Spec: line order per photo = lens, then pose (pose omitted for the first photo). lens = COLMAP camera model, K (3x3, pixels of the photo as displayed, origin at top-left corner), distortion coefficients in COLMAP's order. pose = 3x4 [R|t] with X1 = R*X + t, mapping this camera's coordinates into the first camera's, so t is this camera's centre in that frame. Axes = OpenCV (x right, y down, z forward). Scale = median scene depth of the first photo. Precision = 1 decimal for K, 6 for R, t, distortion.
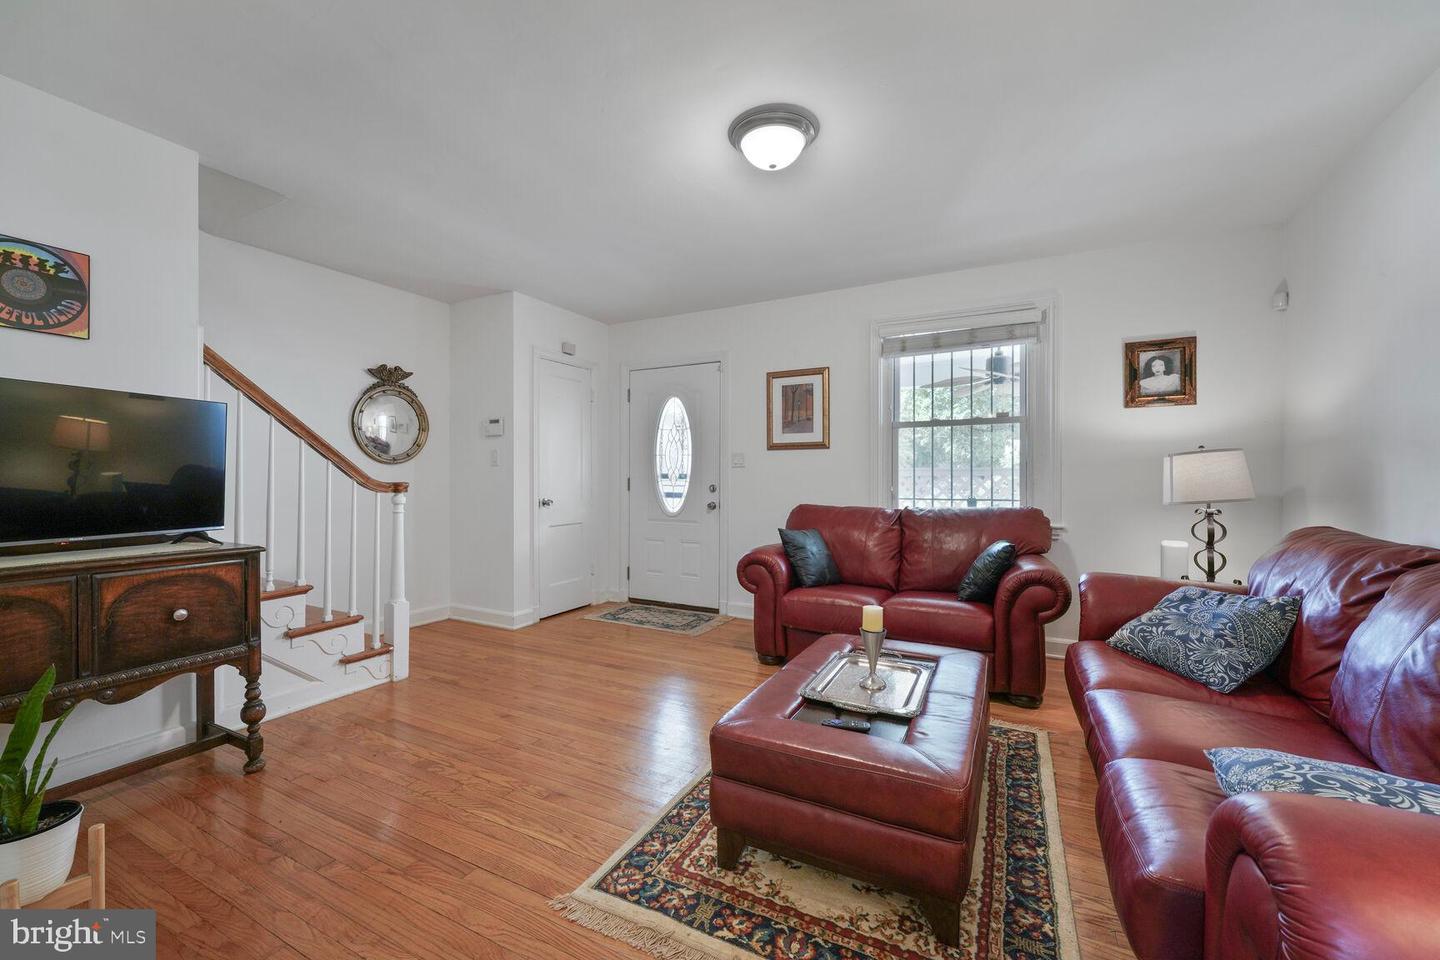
lens RADIAL K [[572.1, 0, 717.0], [0, 572.1, 475.8], [0, 0, 1]] dist [-0.003101, -0.000328]
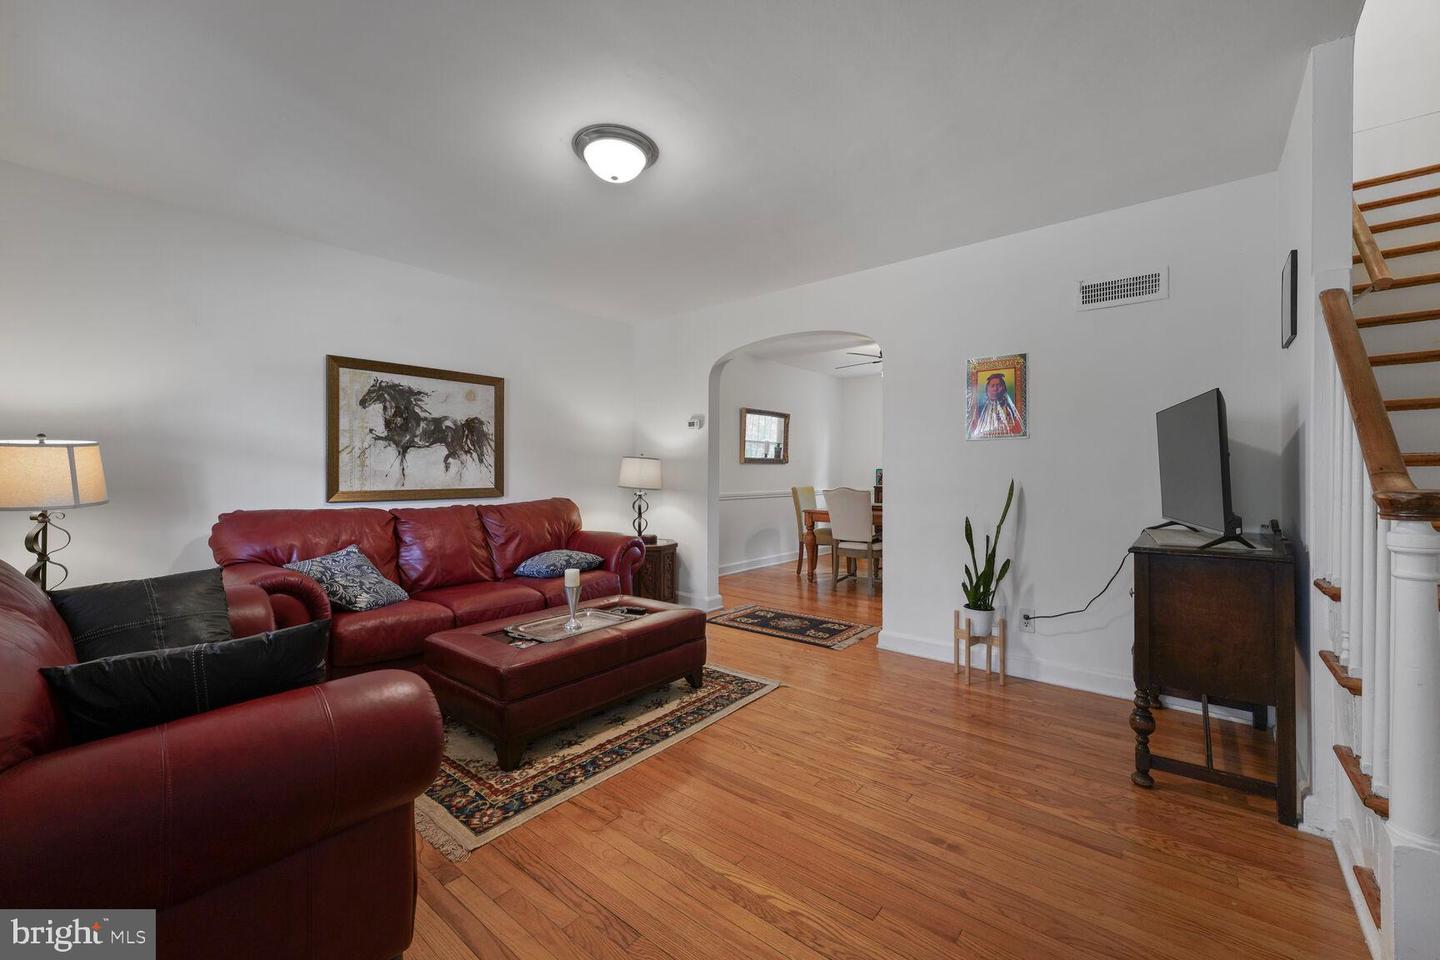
lens RADIAL K [[572.1, 0, 717.0], [0, 572.1, 475.8], [0, 0, 1]] dist [-0.003101, -0.000328]
pose [[-0.977313, 0.003994, 0.211761, -0.177630], [0.005043, 0.999978, 0.004411, 0.003216], [-0.211739, 0.005379, -0.977311, 1.129878]]
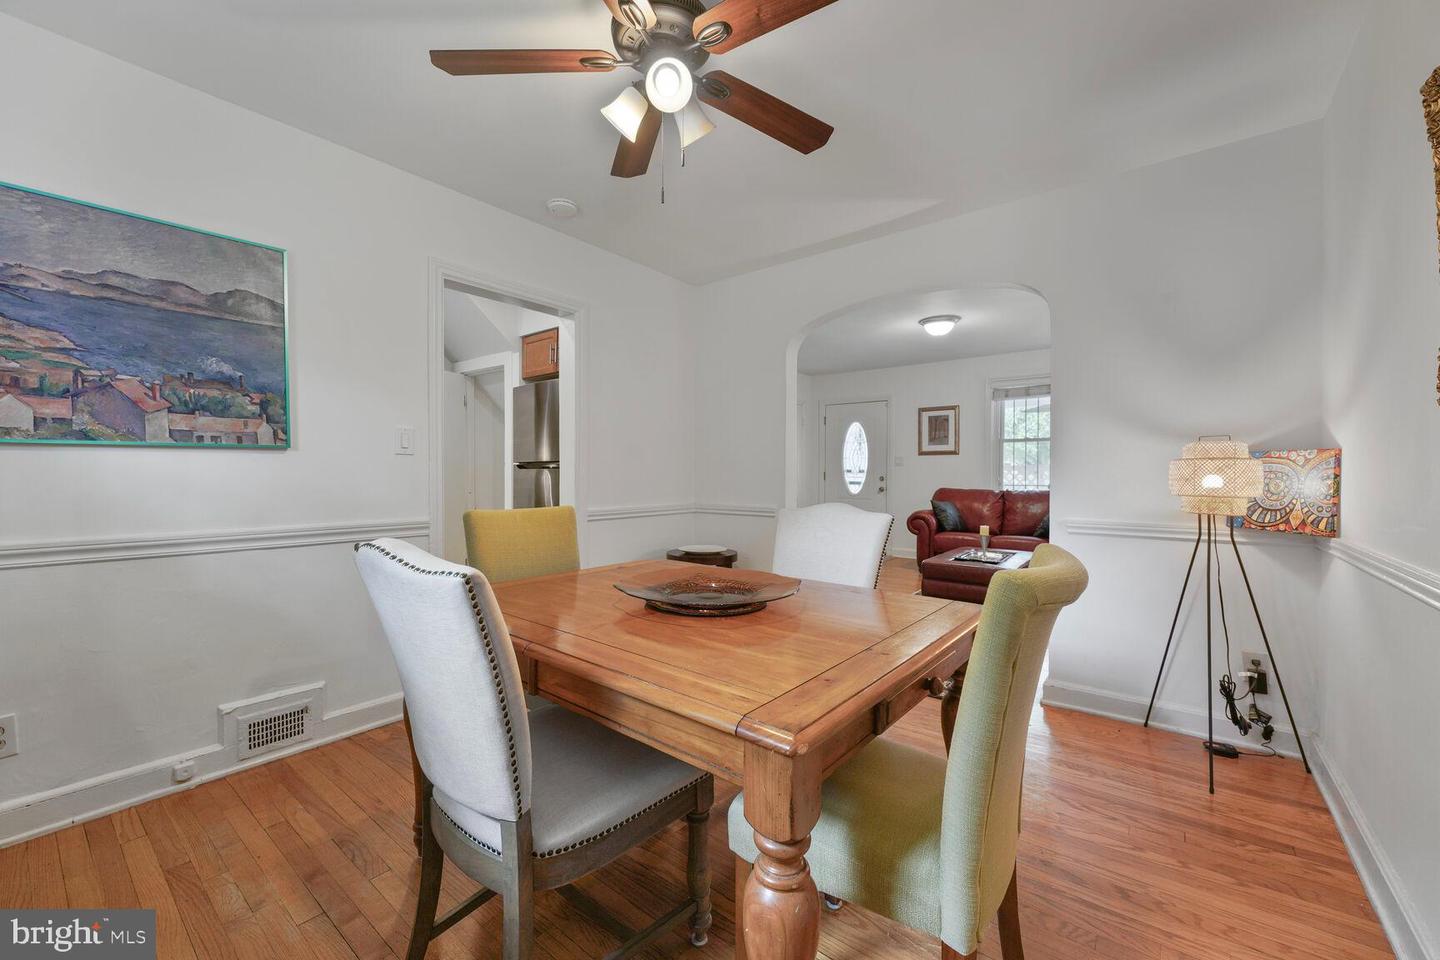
lens RADIAL K [[572.1, 0, 717.0], [0, 572.1, 475.8], [0, 0, 1]] dist [-0.003101, -0.000328]
pose [[0.983248, 0.003409, -0.182239, -0.200366], [-0.001928, 0.999964, 0.008305, 0.001394], [0.182260, -0.007814, 0.983219, -0.794133]]
